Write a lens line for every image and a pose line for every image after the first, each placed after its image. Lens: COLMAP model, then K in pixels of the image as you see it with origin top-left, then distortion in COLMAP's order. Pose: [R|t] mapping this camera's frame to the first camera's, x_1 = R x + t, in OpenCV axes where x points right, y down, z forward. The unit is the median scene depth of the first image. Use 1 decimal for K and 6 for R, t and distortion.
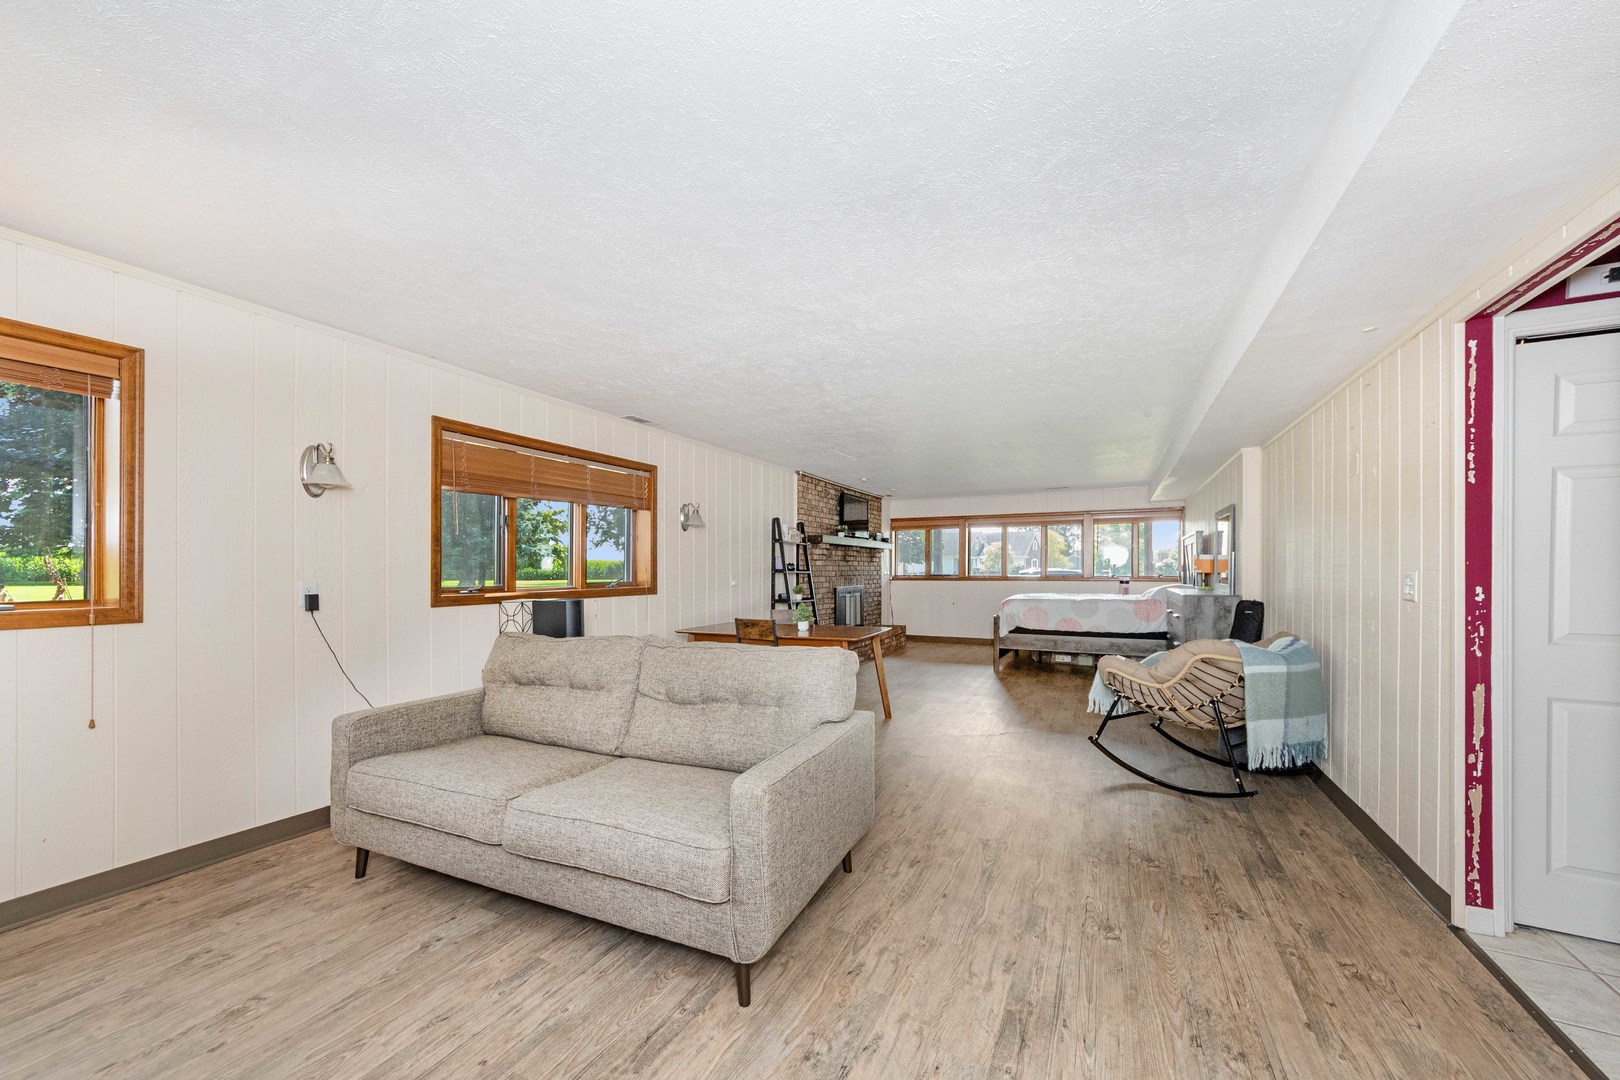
lens RADIAL K [[600.8, 0, 821.8], [0, 600.8, 571.1], [0, 0, 1]] dist [0.002095, -0.000021]
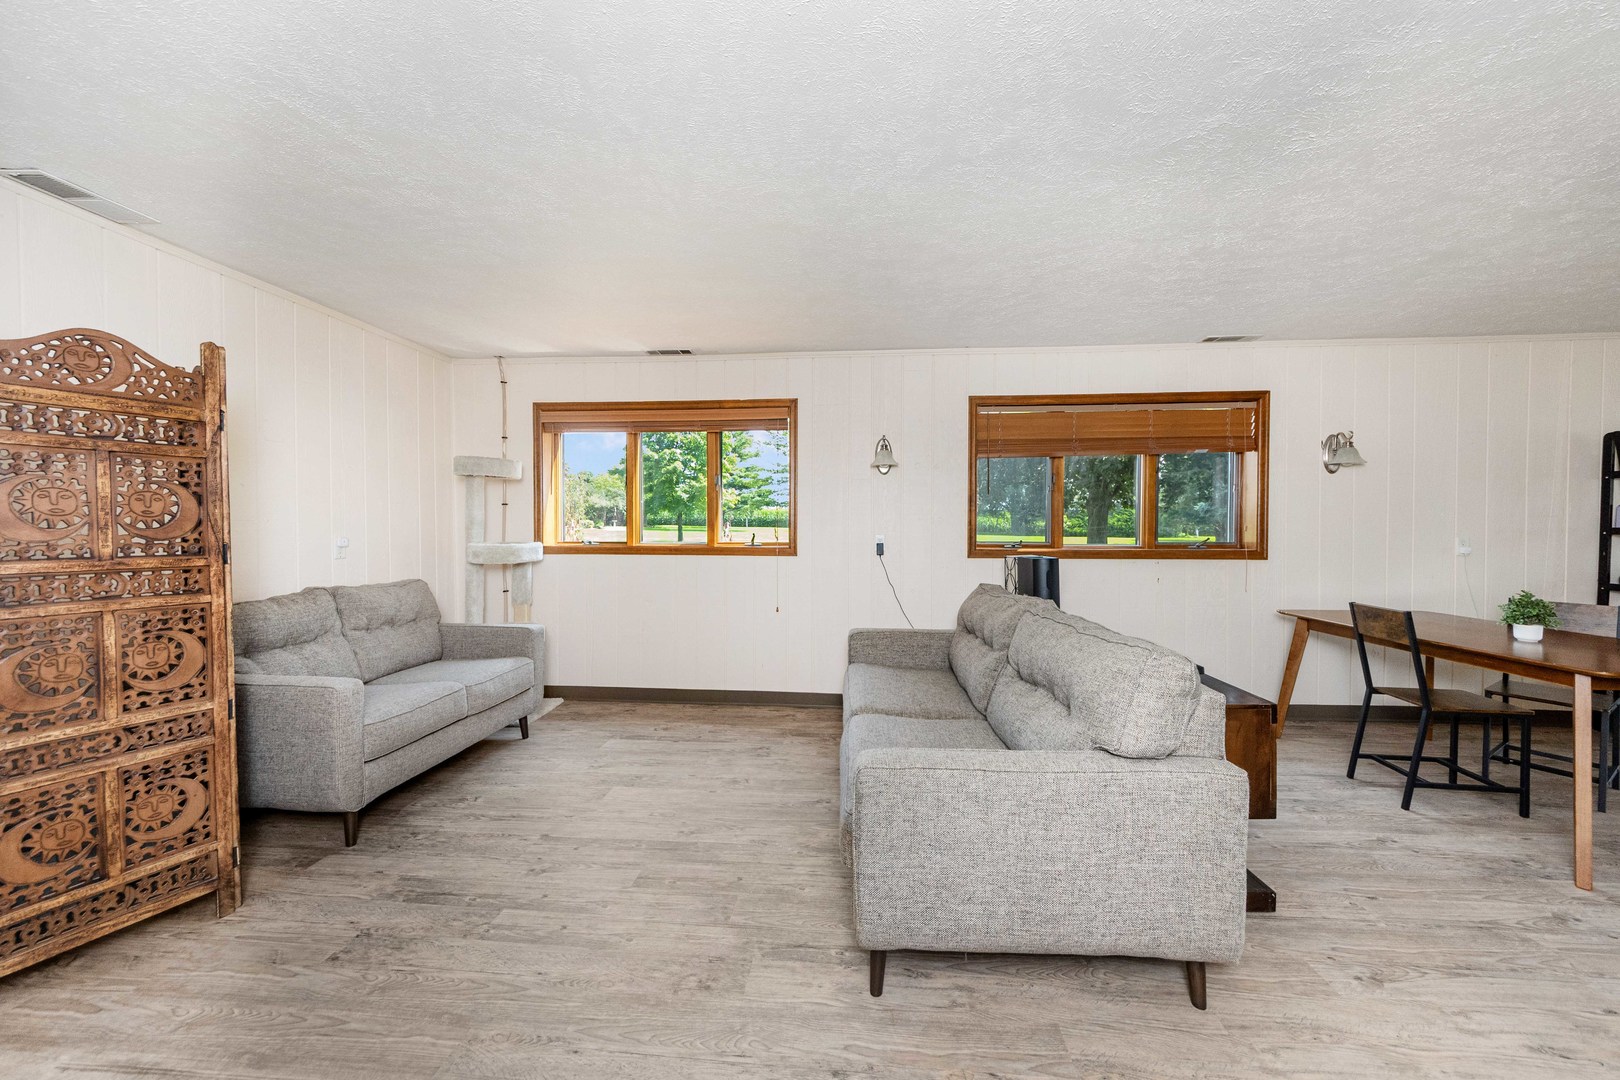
lens RADIAL K [[600.8, 0, 812.9], [0, 600.8, 534.4], [0, 0, 1]] dist [0.002095, -0.000021]
pose [[0.354832, 0.013441, -0.934833, 0.343802], [-0.006849, 0.999907, 0.011777, 0.001785], [0.934905, 0.002224, 0.354891, 0.287531]]
